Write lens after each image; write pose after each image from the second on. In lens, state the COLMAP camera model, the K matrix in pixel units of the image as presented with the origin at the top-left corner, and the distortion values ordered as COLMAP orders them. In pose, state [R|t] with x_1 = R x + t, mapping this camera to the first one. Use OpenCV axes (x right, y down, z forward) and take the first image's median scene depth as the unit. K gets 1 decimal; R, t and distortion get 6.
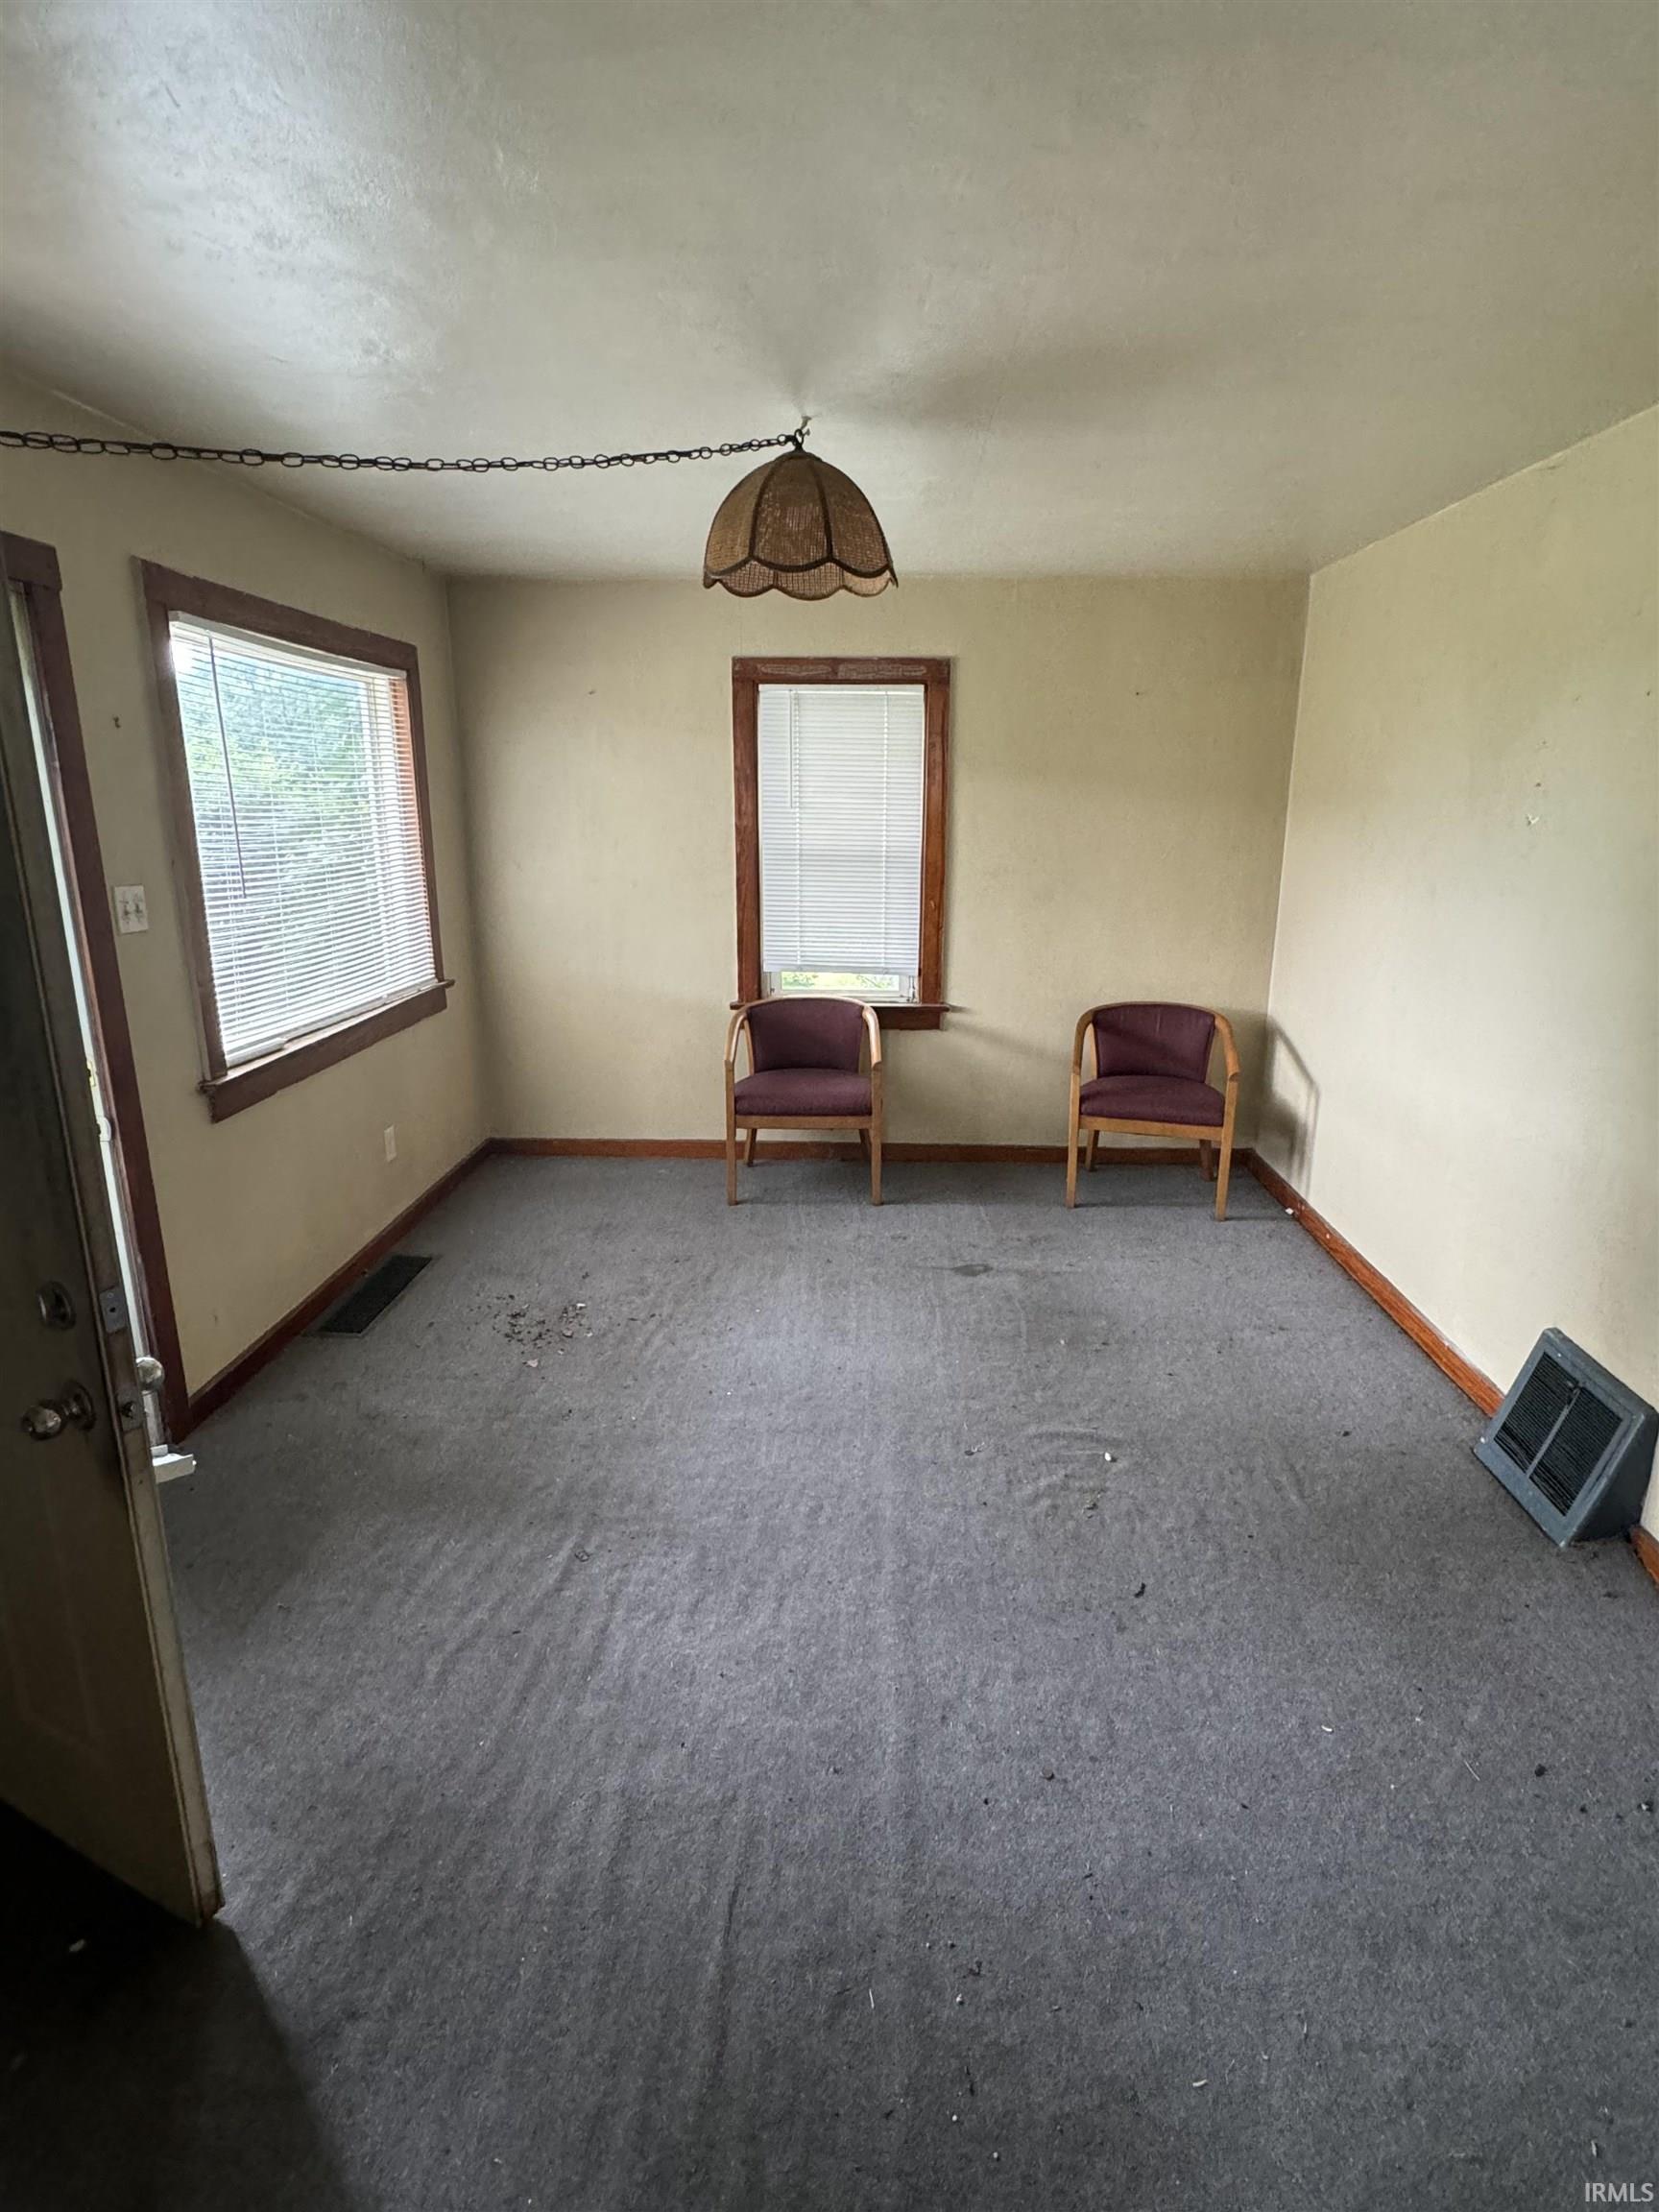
lens RADIAL K [[1163.5, 0, 829.8], [0, 1163.5, 1098.0], [0, 0, 1]] dist [-0.003743, 0.001302]
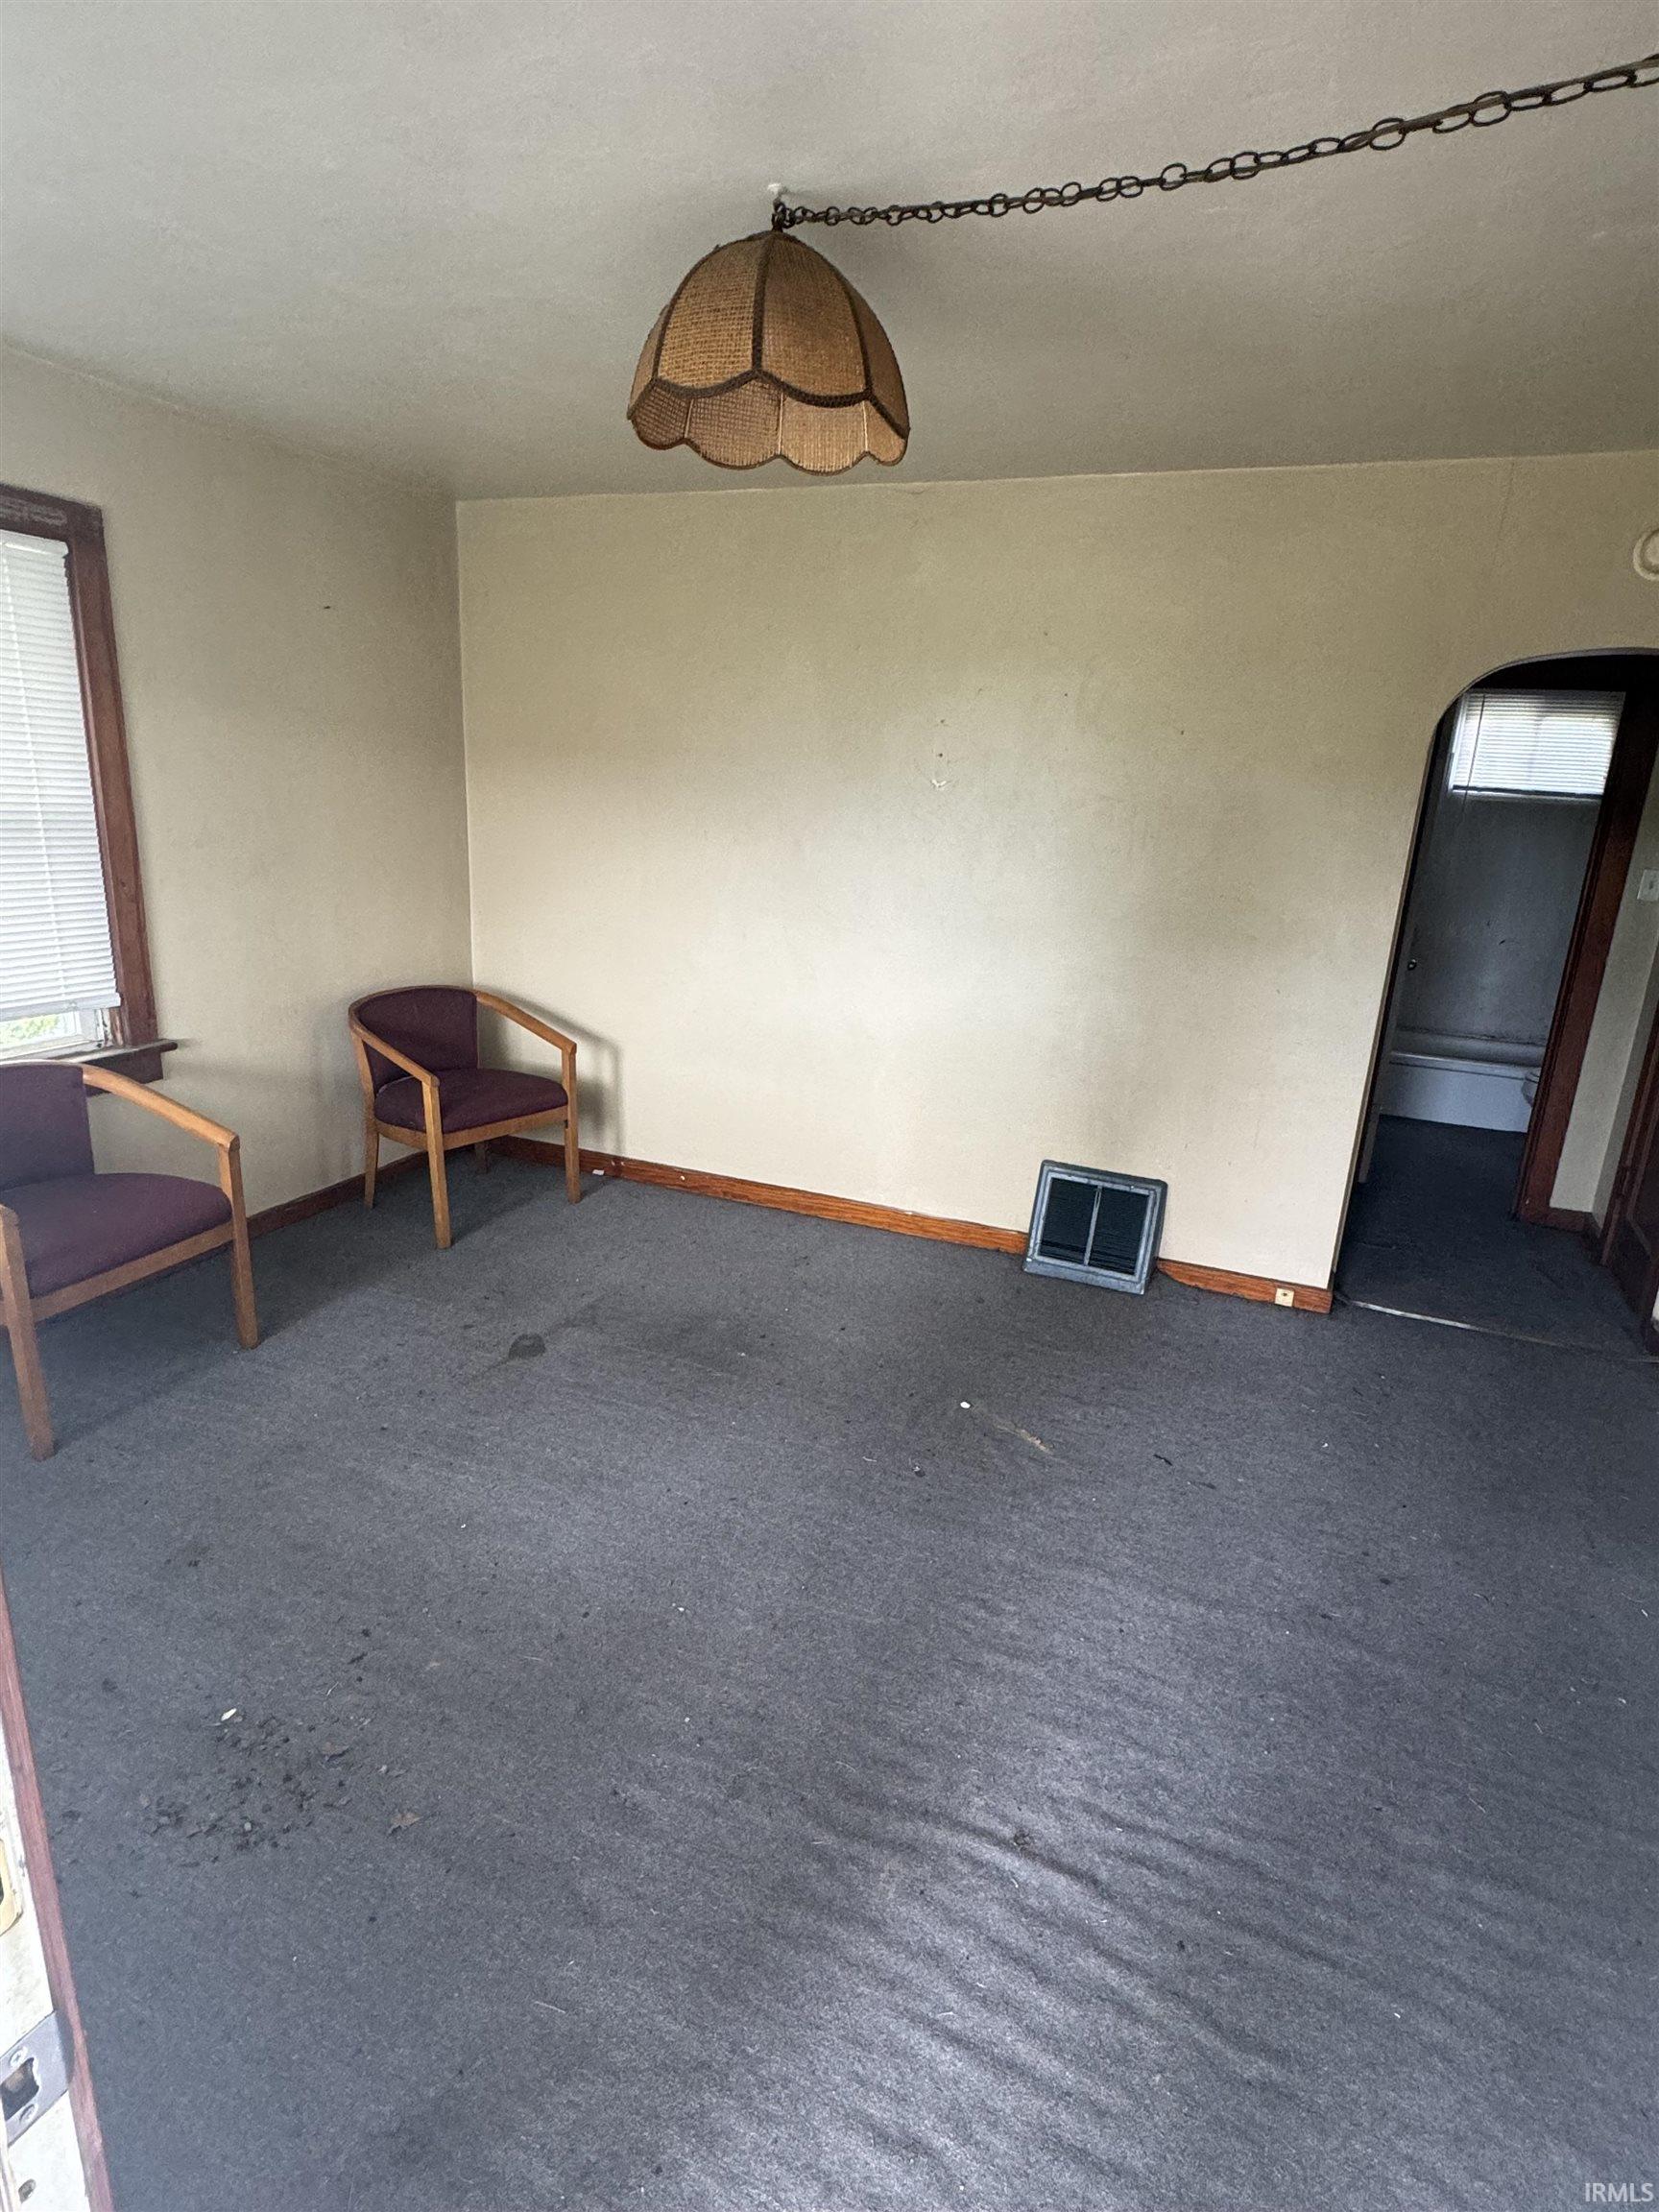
lens RADIAL K [[1163.5, 0, 827.2], [0, 1163.5, 1113.3], [0, 0, 1]] dist [-0.003743, 0.001302]
pose [[0.346099, -0.248776, 0.904614, -0.438000], [0.193588, 0.962391, 0.190600, -0.106051], [-0.918008, 0.109156, 0.381243, 0.443887]]
